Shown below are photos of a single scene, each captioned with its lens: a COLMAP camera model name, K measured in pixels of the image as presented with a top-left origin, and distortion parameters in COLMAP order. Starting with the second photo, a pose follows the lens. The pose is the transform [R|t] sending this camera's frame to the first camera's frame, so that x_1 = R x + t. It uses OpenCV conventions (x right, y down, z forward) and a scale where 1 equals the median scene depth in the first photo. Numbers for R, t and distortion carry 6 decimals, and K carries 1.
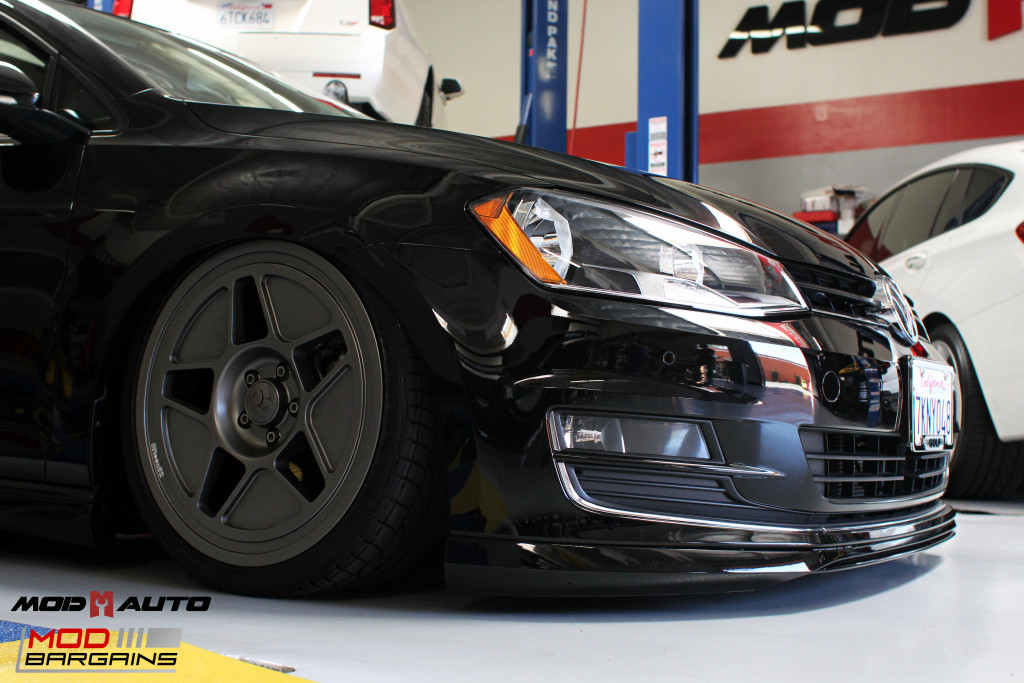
lens RADIAL K [[1313.0, 0, 508.3], [0, 1313.0, 364.0], [0, 0, 1]] dist [-0.076081, 0.061112]
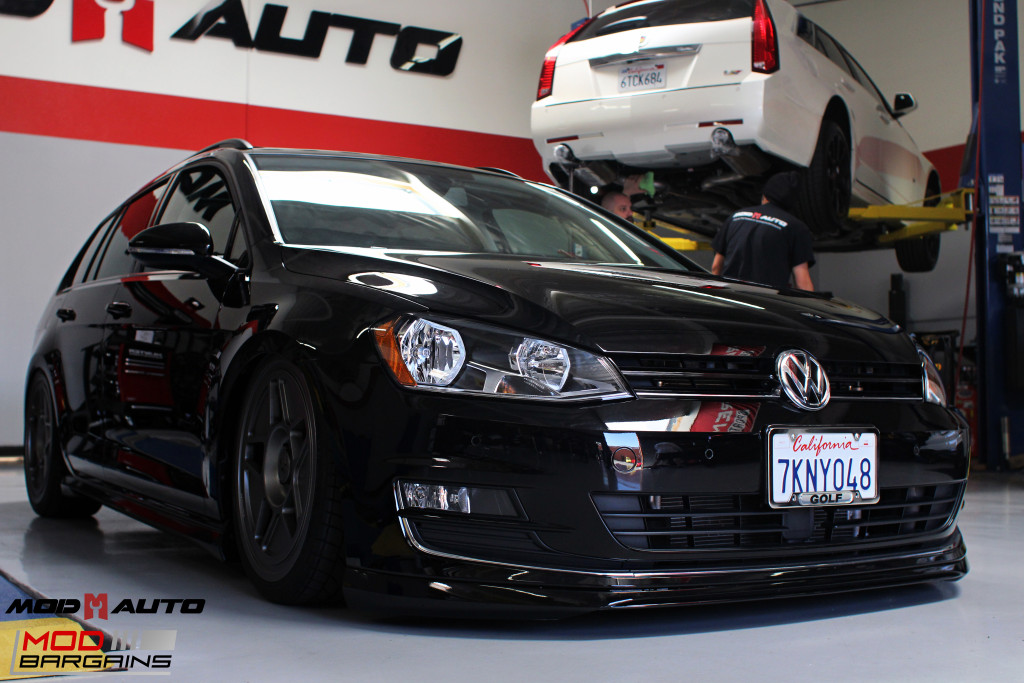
lens RADIAL K [[1313.0, 0, 508.3], [0, 1313.0, 364.0], [0, 0, 1]] dist [-0.076081, 0.061112]
pose [[0.881155, -0.030327, -0.471854, 0.218813], [0.032305, 0.999470, -0.003910, -0.021542], [0.471722, -0.011798, 0.881668, -0.045168]]
